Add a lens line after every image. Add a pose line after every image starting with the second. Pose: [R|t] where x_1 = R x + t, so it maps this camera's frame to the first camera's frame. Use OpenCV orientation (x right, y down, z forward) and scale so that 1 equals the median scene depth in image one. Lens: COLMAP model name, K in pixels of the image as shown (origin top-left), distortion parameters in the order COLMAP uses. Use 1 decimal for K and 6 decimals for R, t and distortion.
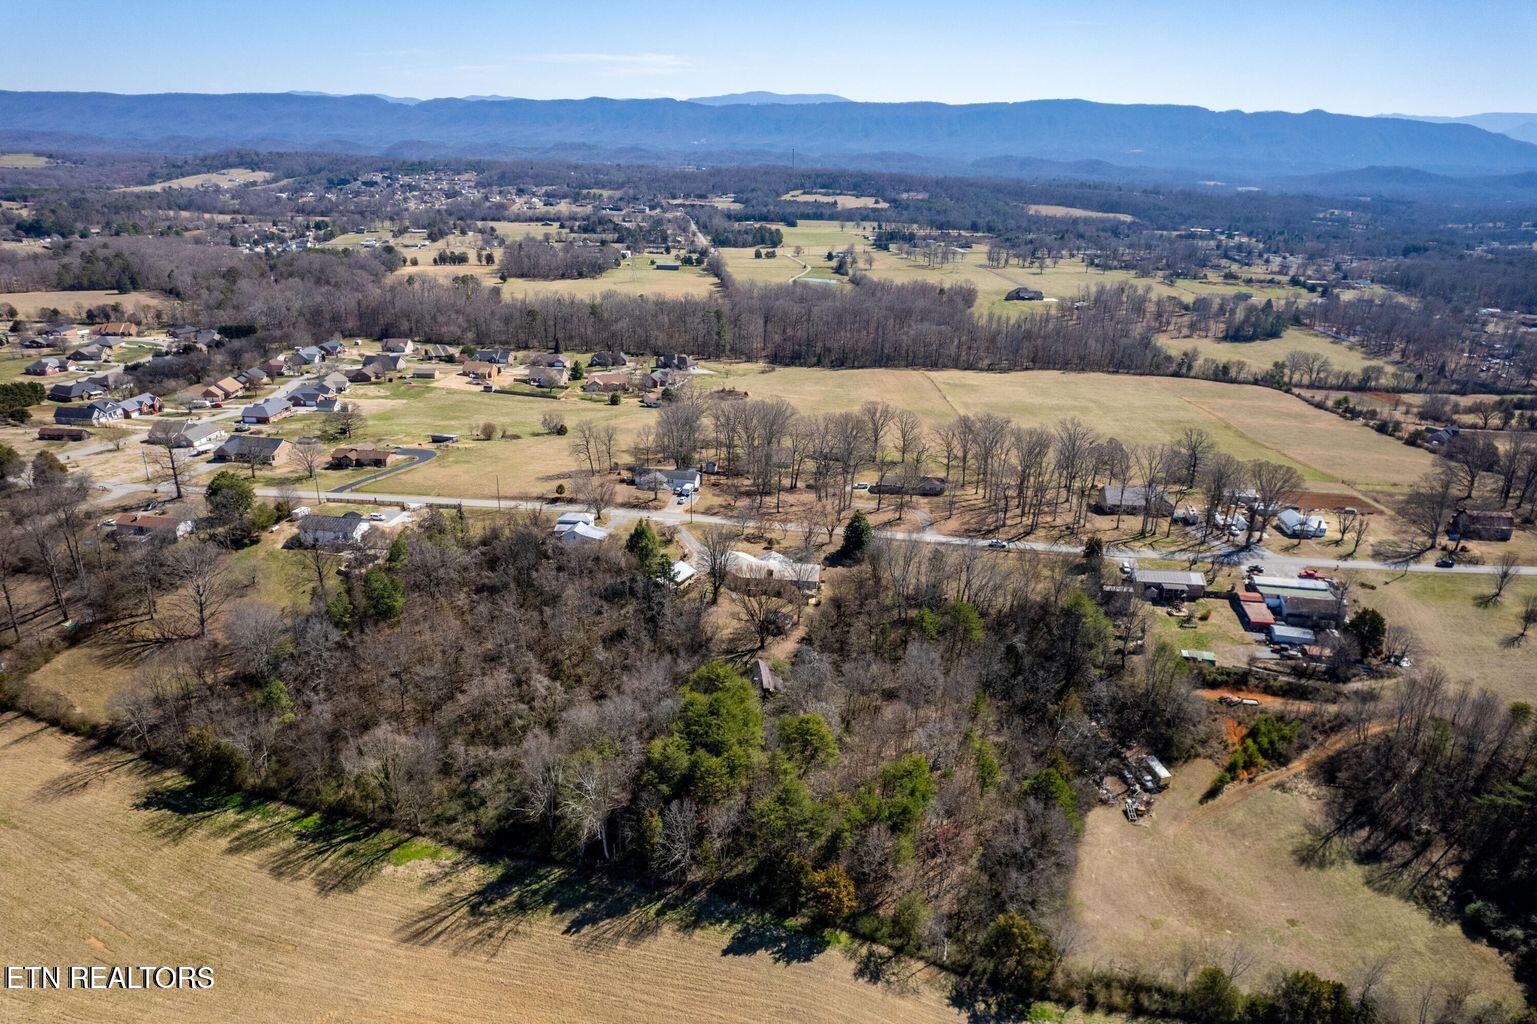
lens RADIAL K [[986.4, 0, 768.5], [0, 986.4, 512.0], [0, 0, 1]] dist [-0.081417, 0.069828]
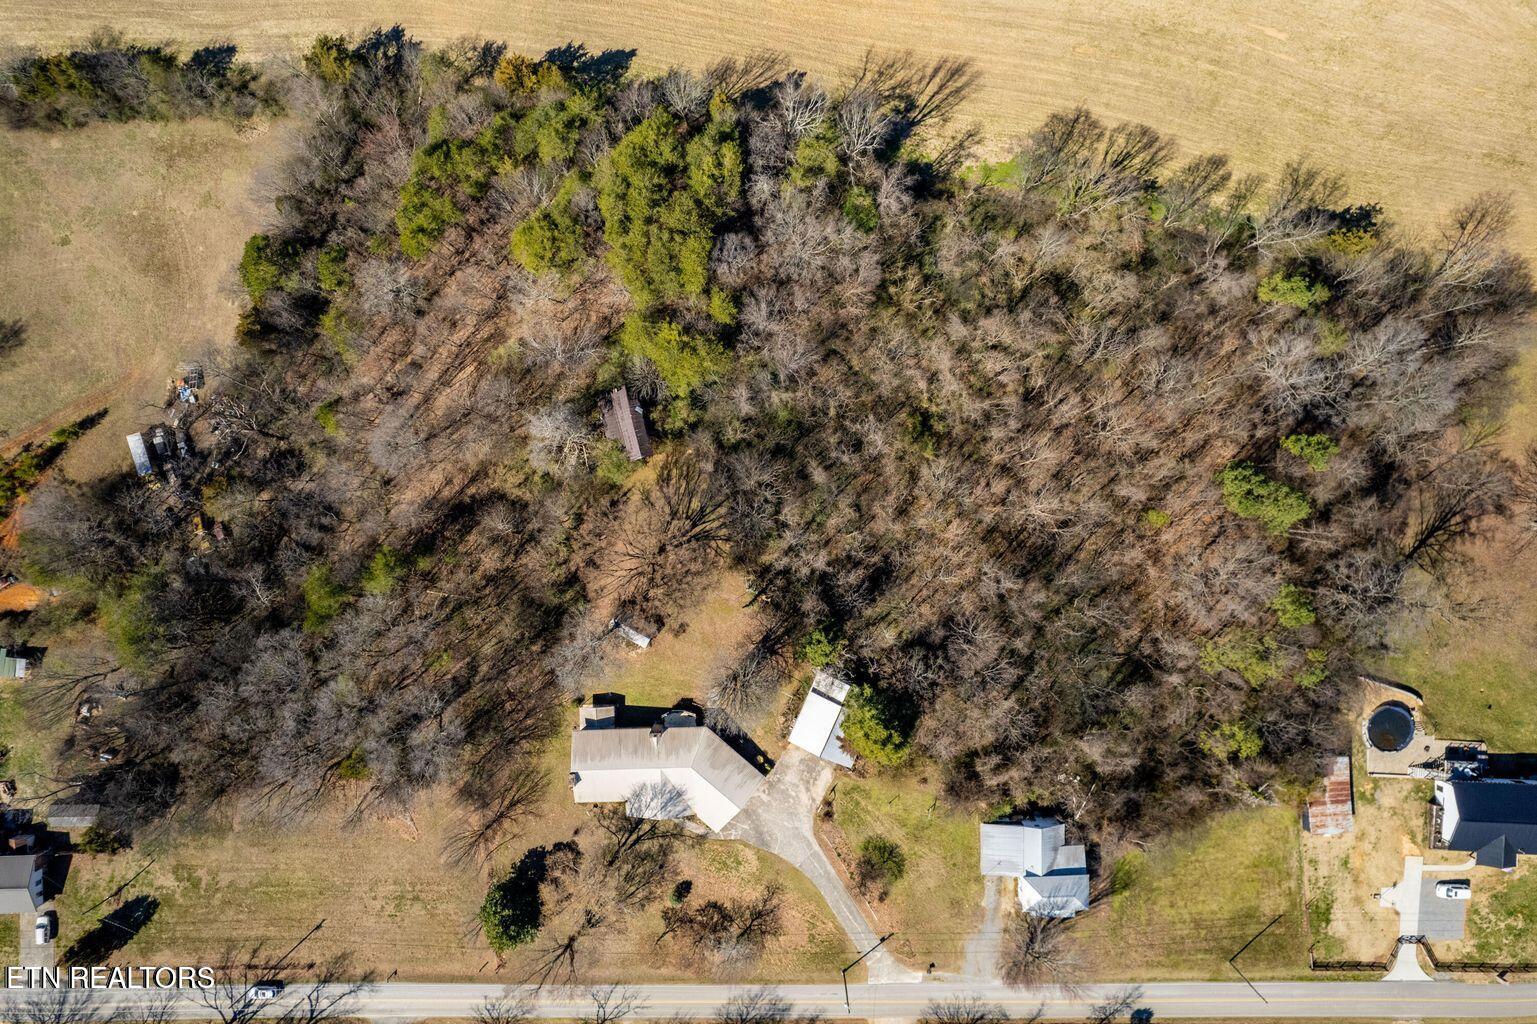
lens RADIAL K [[986.4, 0, 768.5], [0, 986.4, 512.0], [0, 0, 1]] dist [-0.081417, 0.069828]
pose [[-0.992482, 0.121981, -0.009963, -0.056979], [-0.056011, -0.380327, 0.923154, -0.327087], [0.108818, 0.916772, 0.384301, 0.526127]]
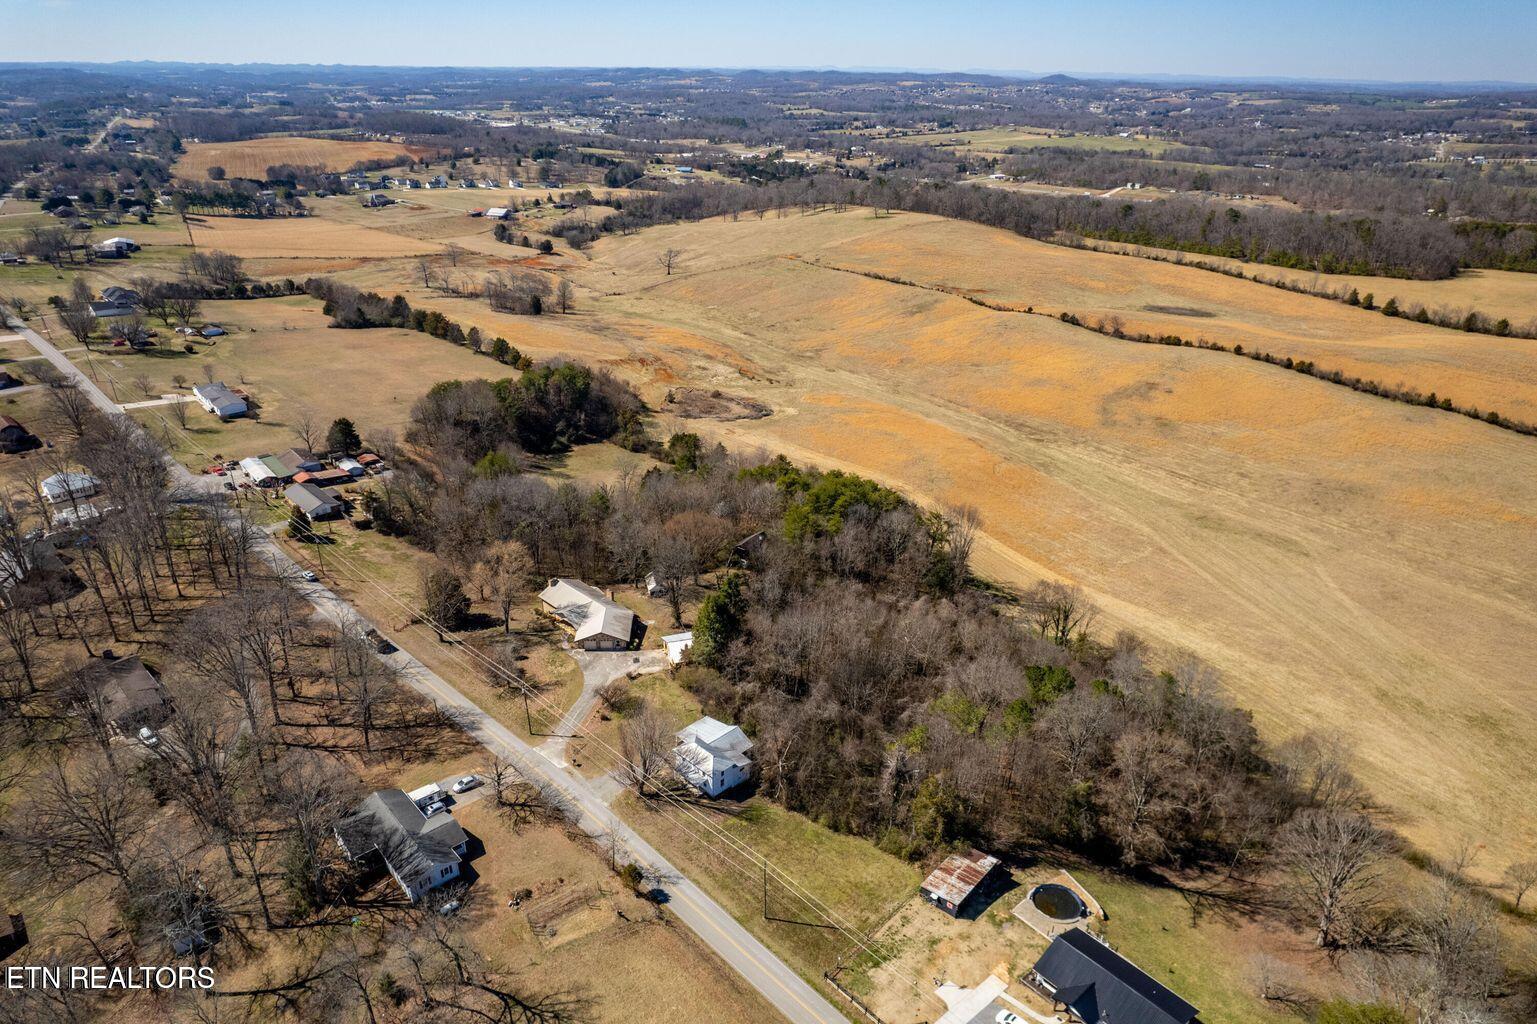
lens RADIAL K [[986.4, 0, 768.5], [0, 986.4, 512.0], [0, 0, 1]] dist [-0.081417, 0.069828]
pose [[-0.773994, -0.292408, 0.561631, -0.436616], [0.198031, 0.730702, 0.653343, -0.403354], [-0.601429, 0.616905, -0.507654, 1.022356]]
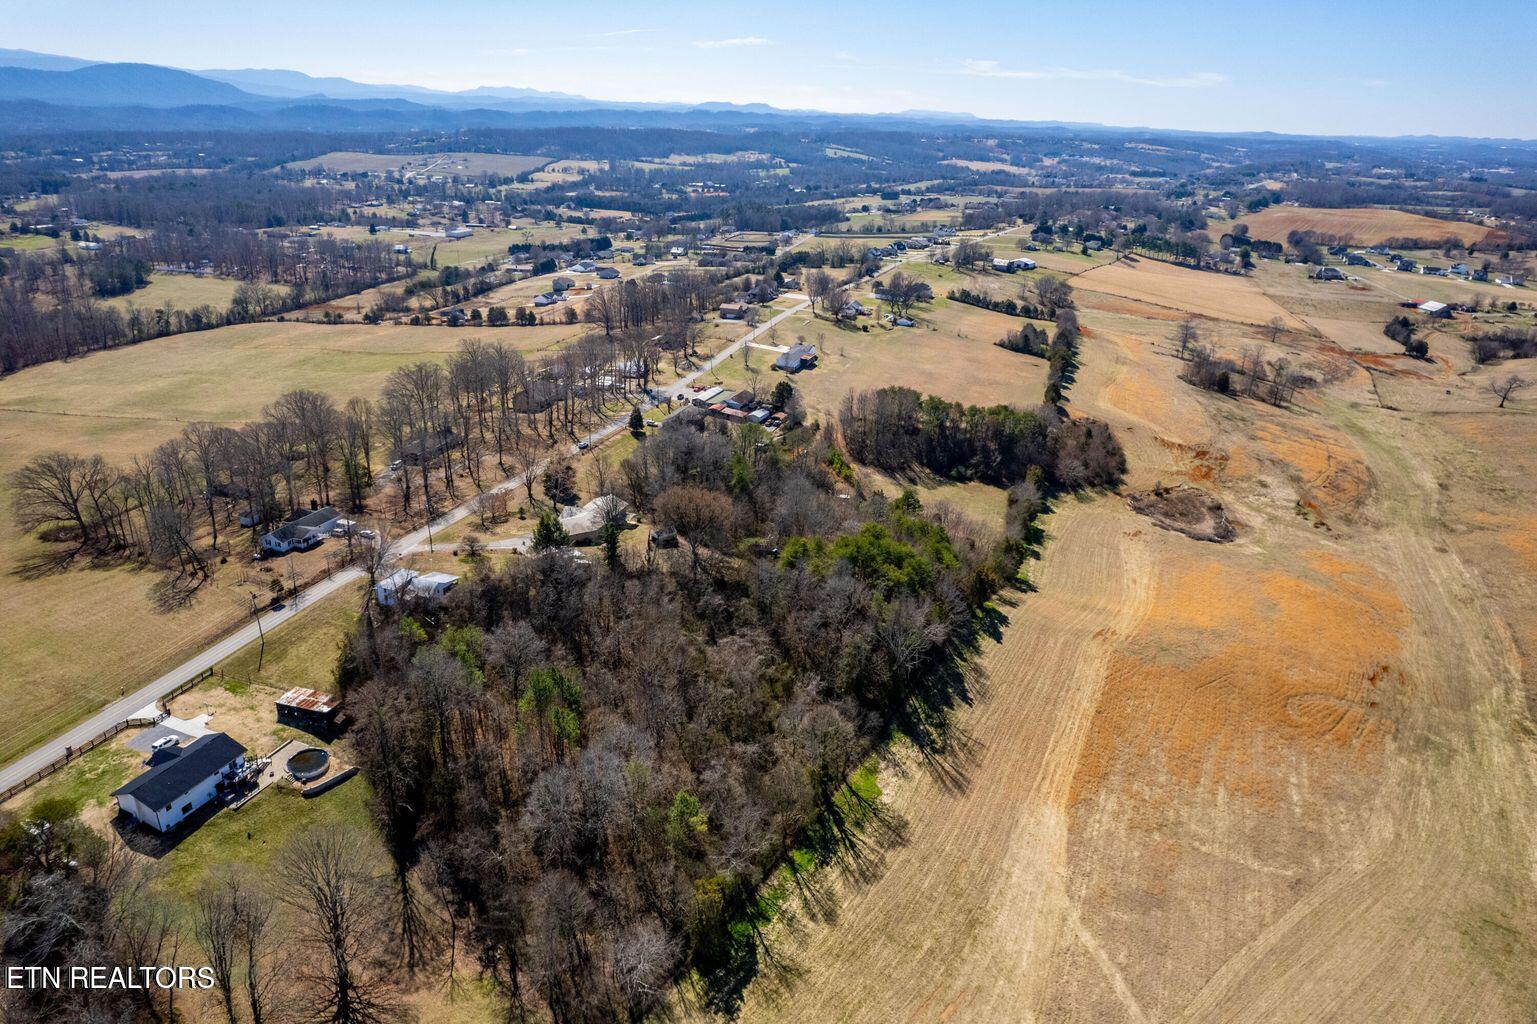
lens RADIAL K [[986.4, 0, 768.5], [0, 986.4, 512.0], [0, 0, 1]] dist [-0.081417, 0.069828]
pose [[0.214341, -0.387050, 0.896800, -0.715249], [0.324592, 0.894184, 0.308341, -0.165752], [-0.921248, 0.225004, 0.317294, 0.393548]]
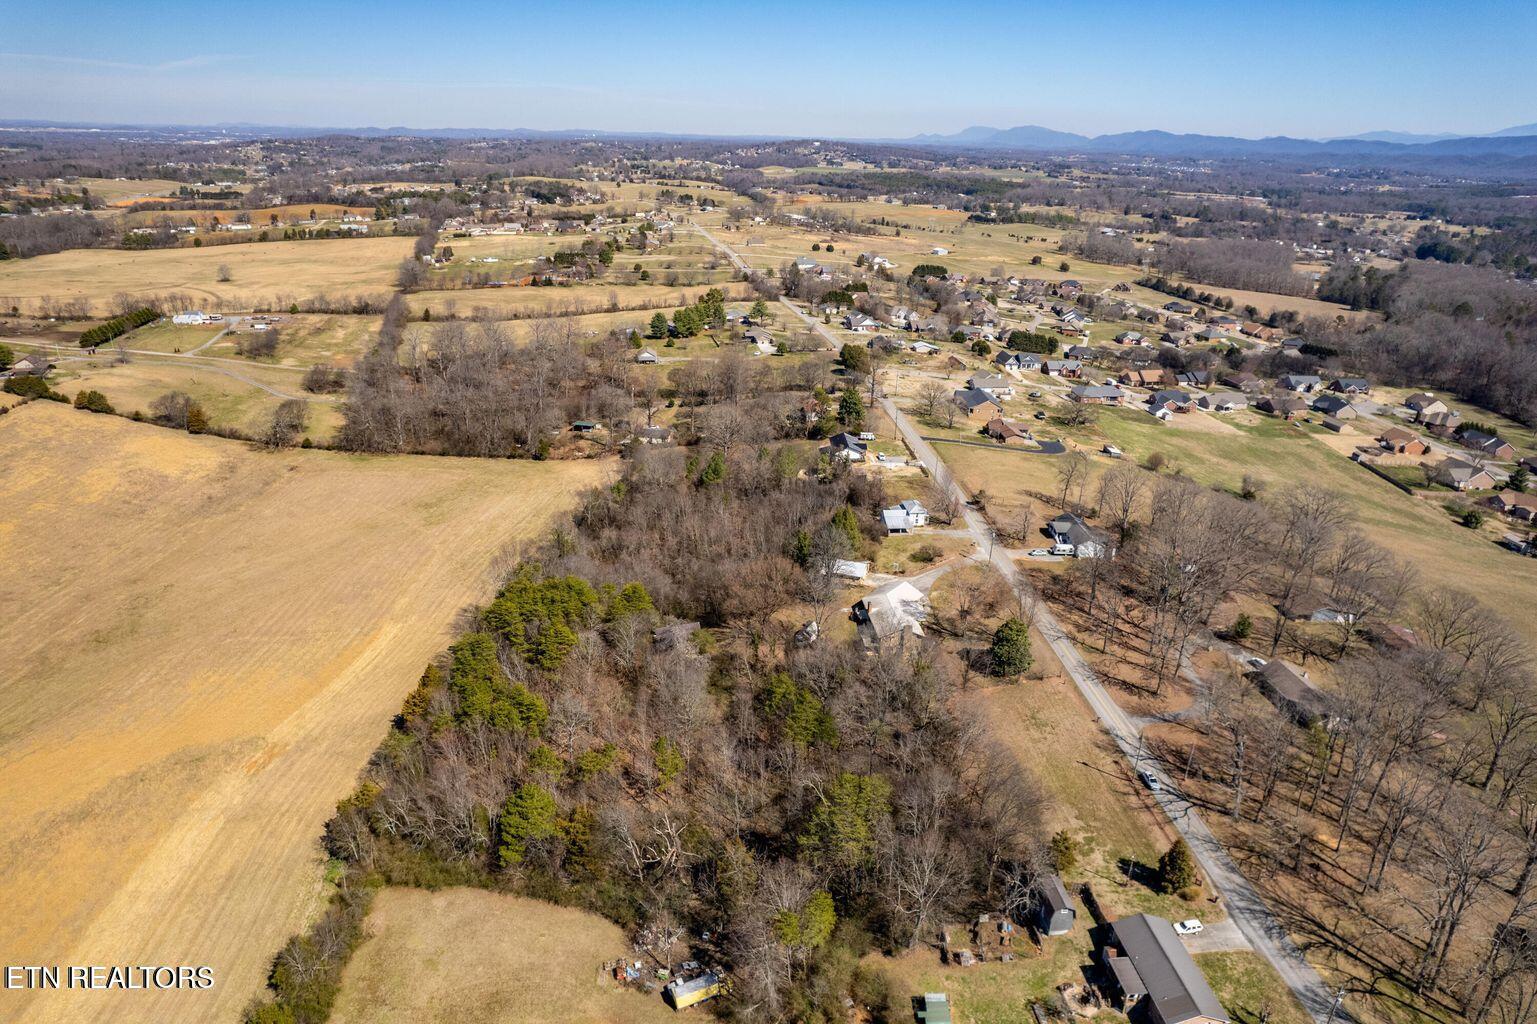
lens RADIAL K [[986.4, 0, 768.5], [0, 986.4, 512.0], [0, 0, 1]] dist [-0.081417, 0.069828]
pose [[0.193580, 0.342295, -0.919435, 0.628549], [-0.370427, 0.893295, 0.254573, -0.169615], [0.908466, 0.291303, 0.299720, 0.479516]]
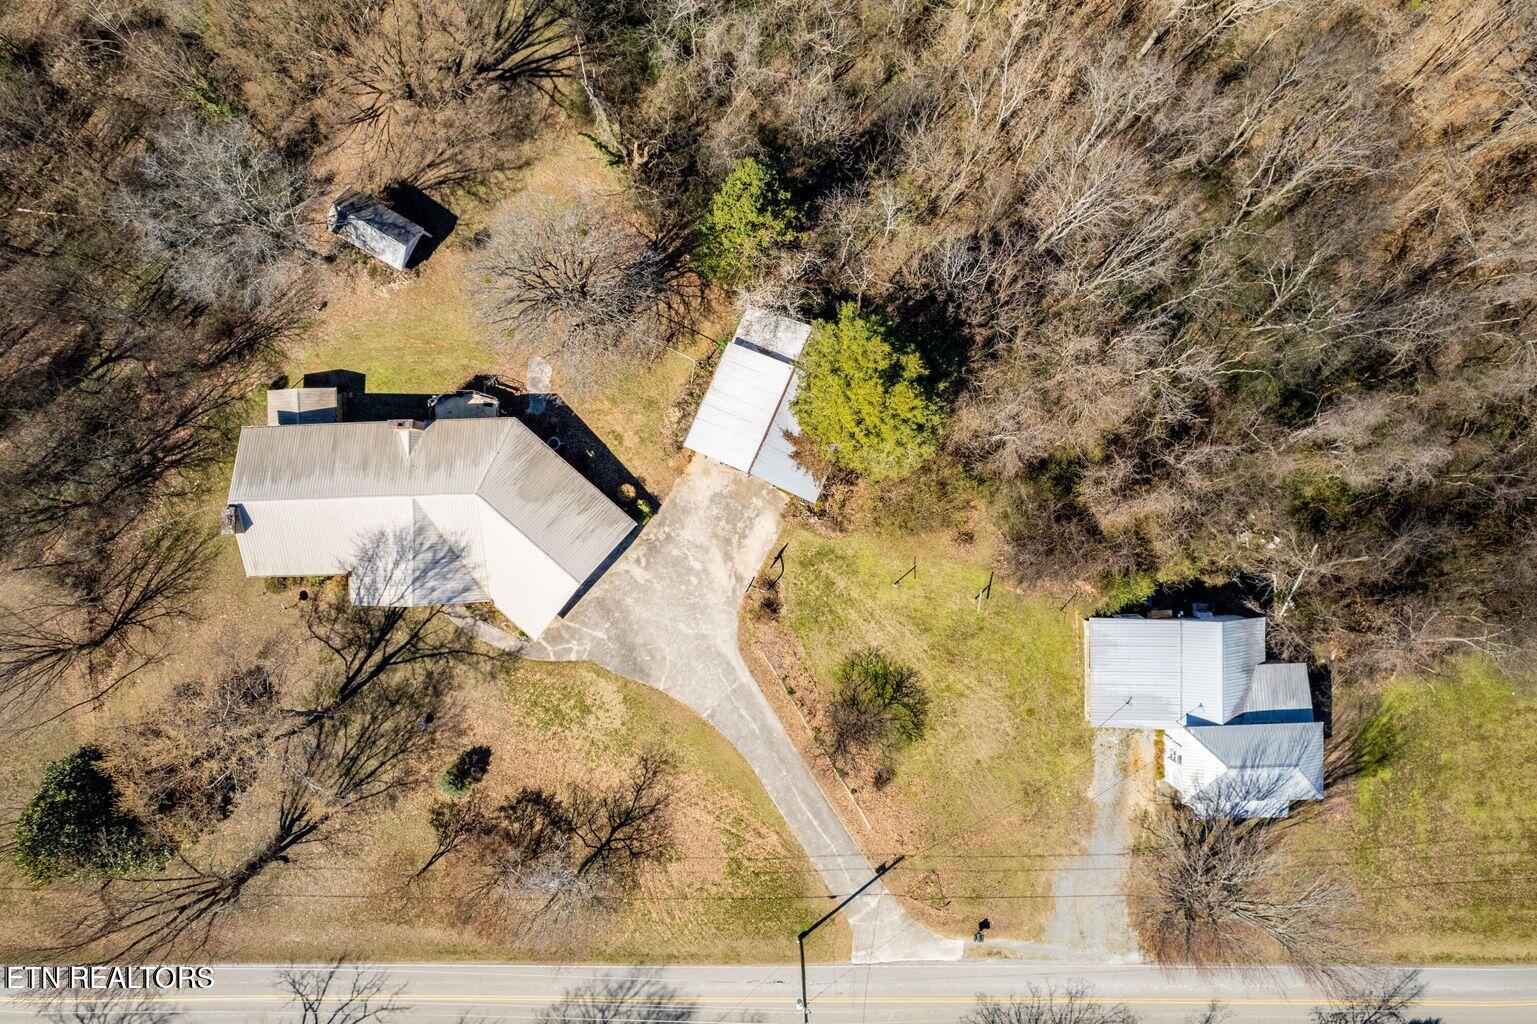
lens RADIAL K [[986.4, 0, 768.5], [0, 986.4, 512.0], [0, 0, 1]] dist [-0.081417, 0.069828]
pose [[-0.992791, 0.119217, -0.012379, -0.071701], [-0.055421, -0.365022, 0.929348, -0.159447], [0.106275, 0.923334, 0.368998, 0.731967]]
